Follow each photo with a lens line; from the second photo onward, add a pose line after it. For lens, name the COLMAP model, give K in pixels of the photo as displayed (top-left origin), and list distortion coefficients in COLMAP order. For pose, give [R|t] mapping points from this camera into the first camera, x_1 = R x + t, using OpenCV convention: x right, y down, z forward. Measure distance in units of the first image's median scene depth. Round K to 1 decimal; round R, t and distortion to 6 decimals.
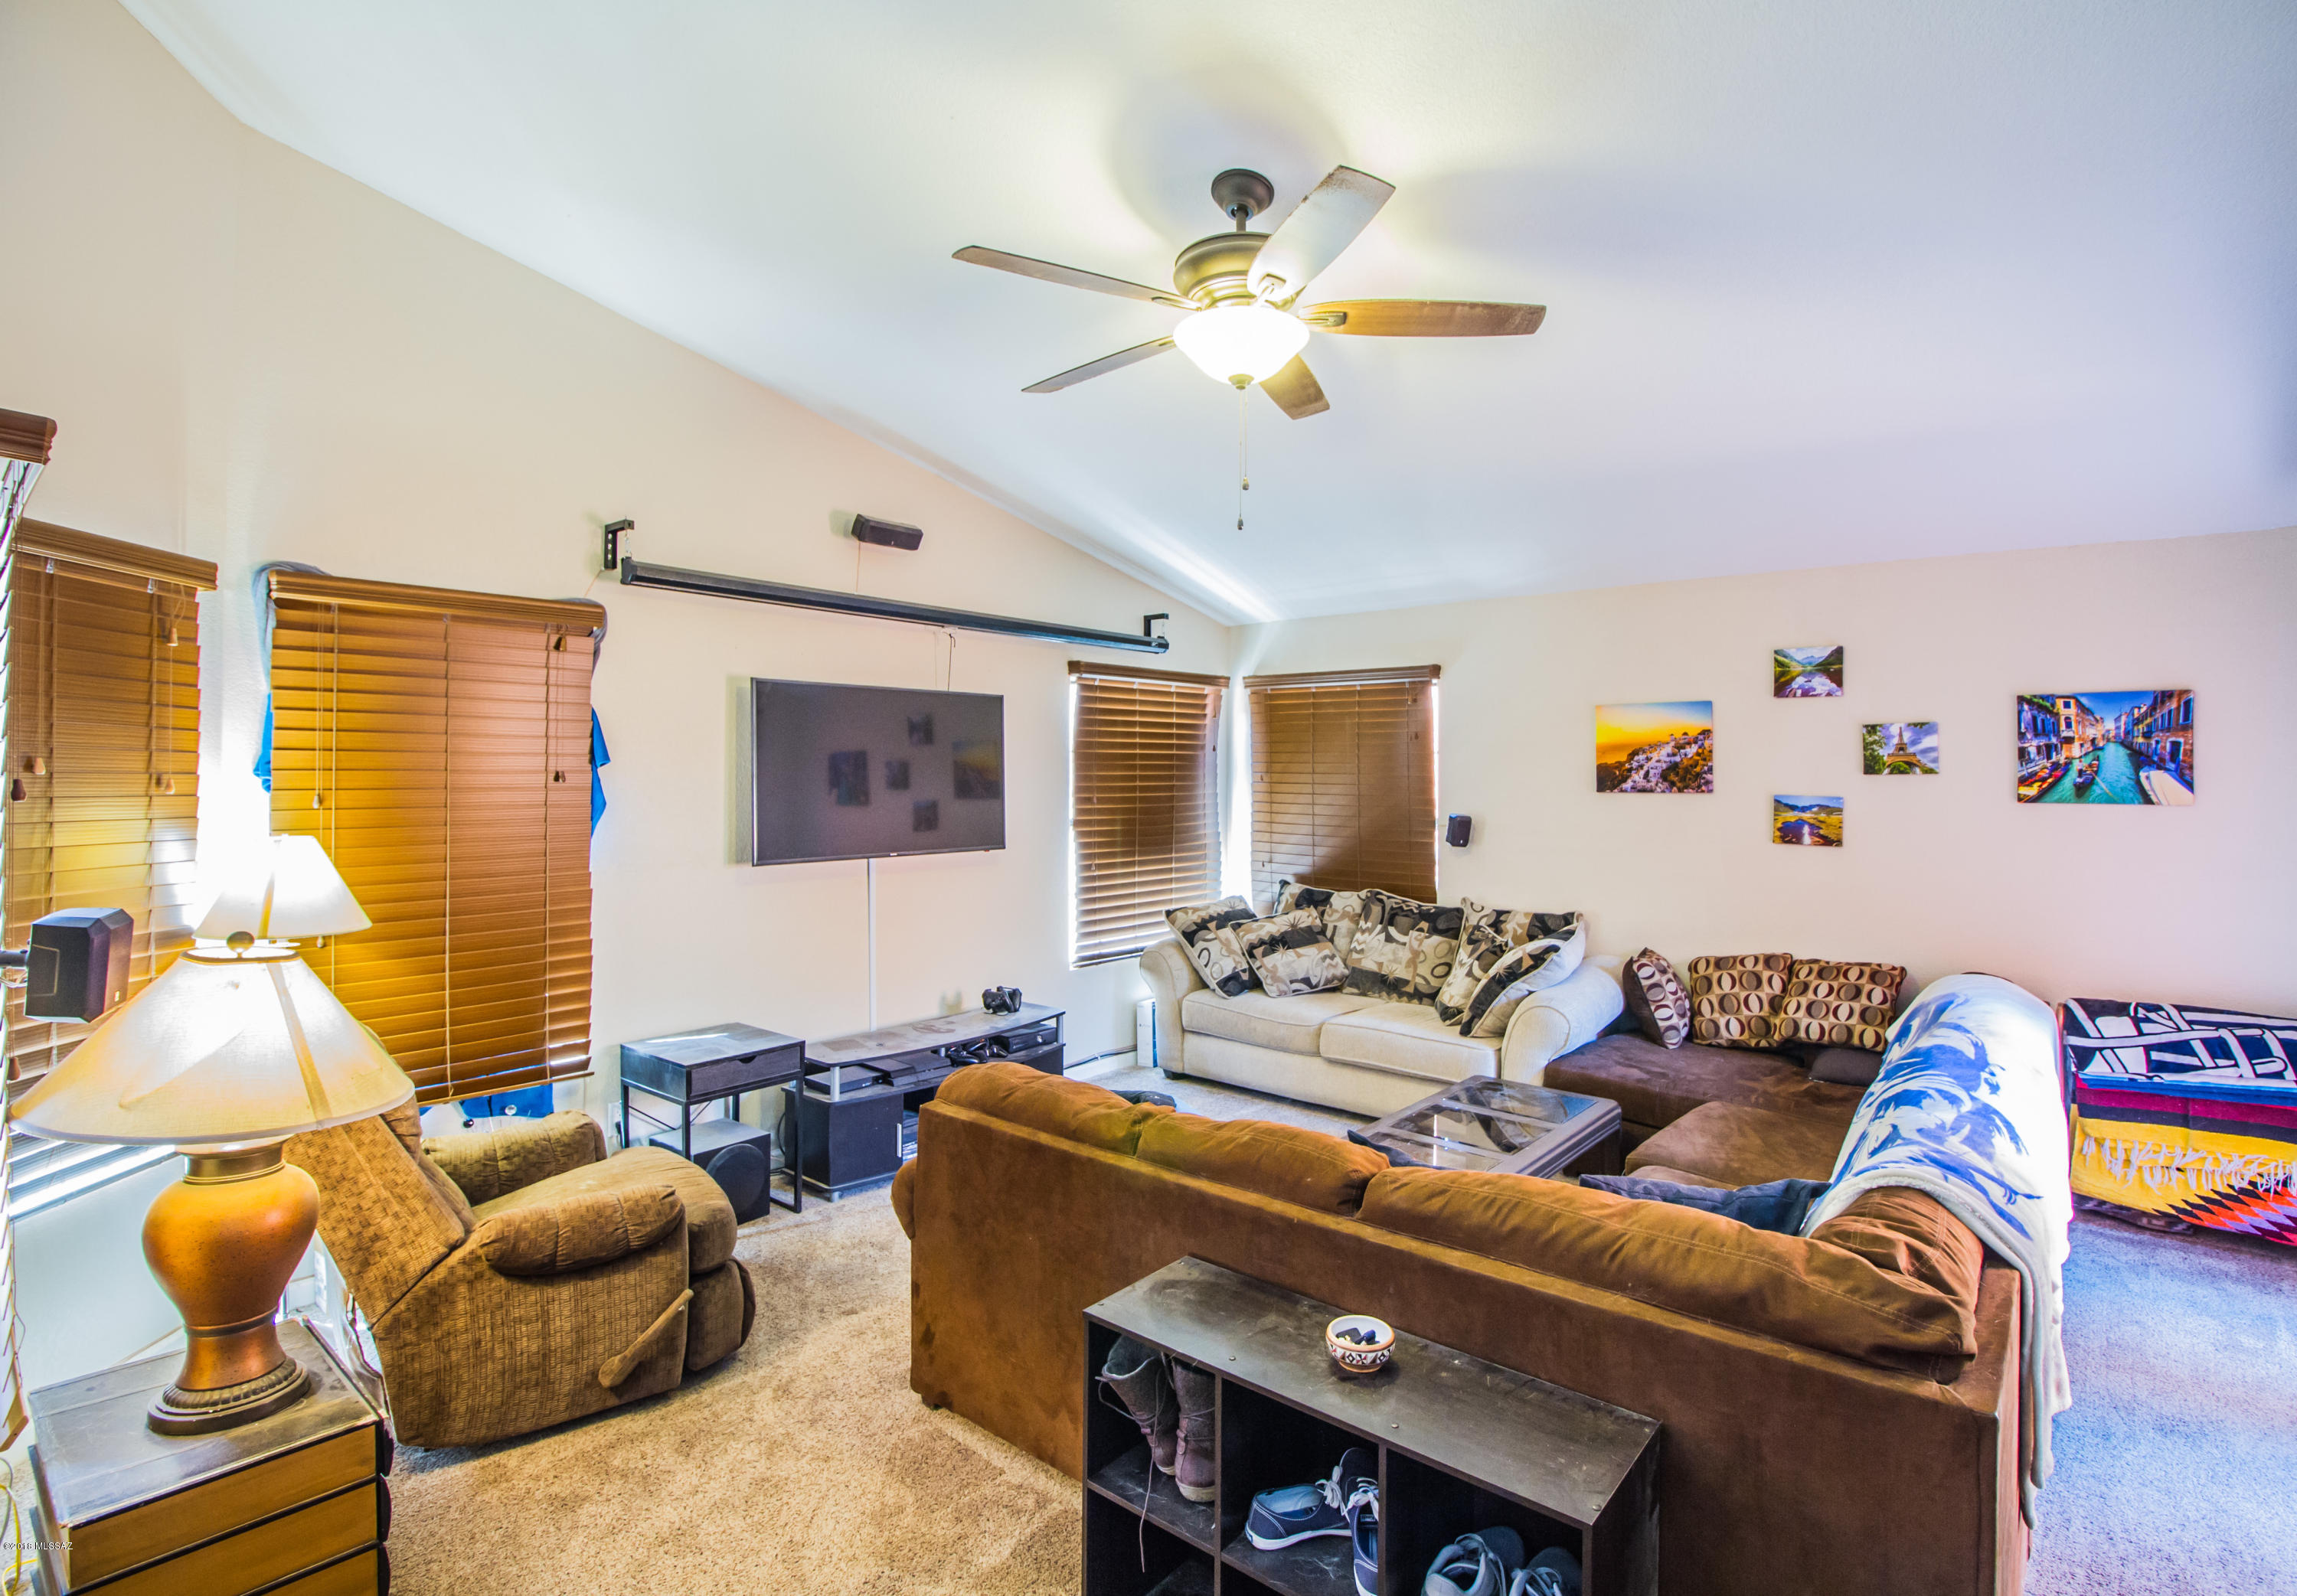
lens RADIAL K [[1133.6, 0, 1147.9], [0, 1133.6, 767.1], [0, 0, 1]] dist [0.000191, -0.000038]
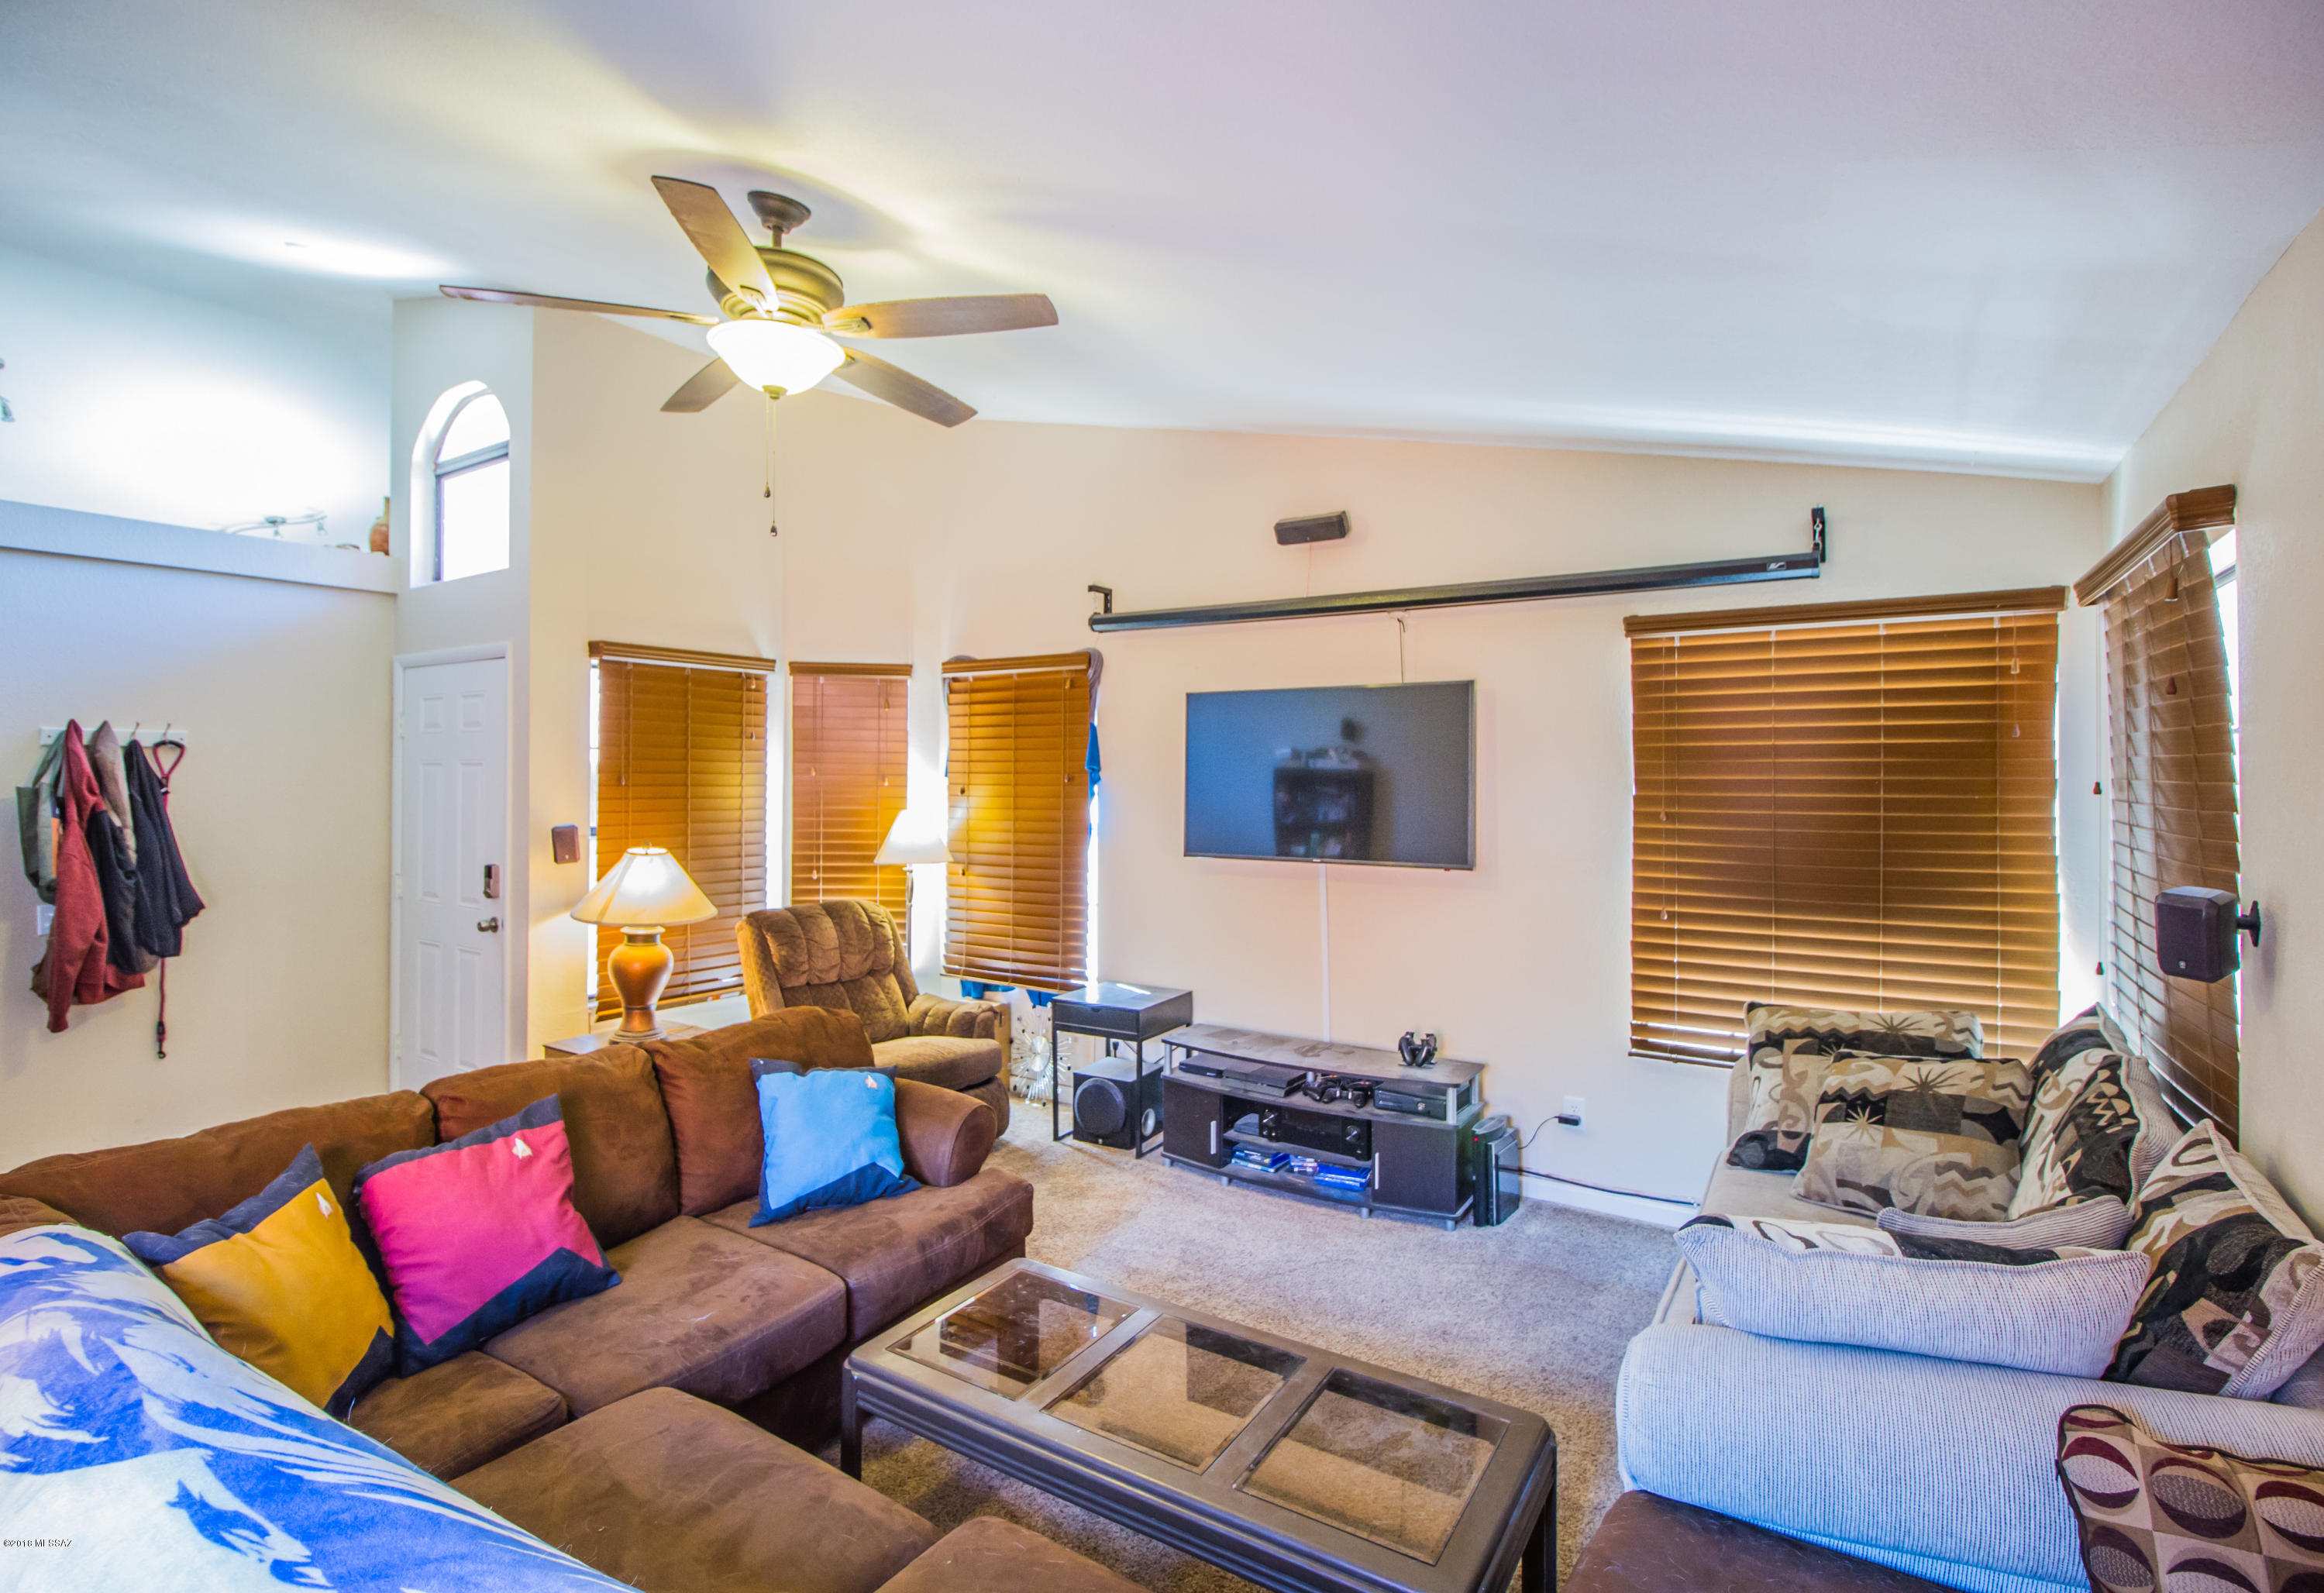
lens RADIAL K [[1112.9, 0, 1163.0], [0, 1112.9, 759.8], [0, 0, 1]] dist [-0.000818, -0.000039]
pose [[0.138258, -0.016834, -0.990253, 0.663948], [-0.000150, 0.999855, -0.017018, 0.007461], [0.990396, 0.002502, 0.138235, 0.710860]]
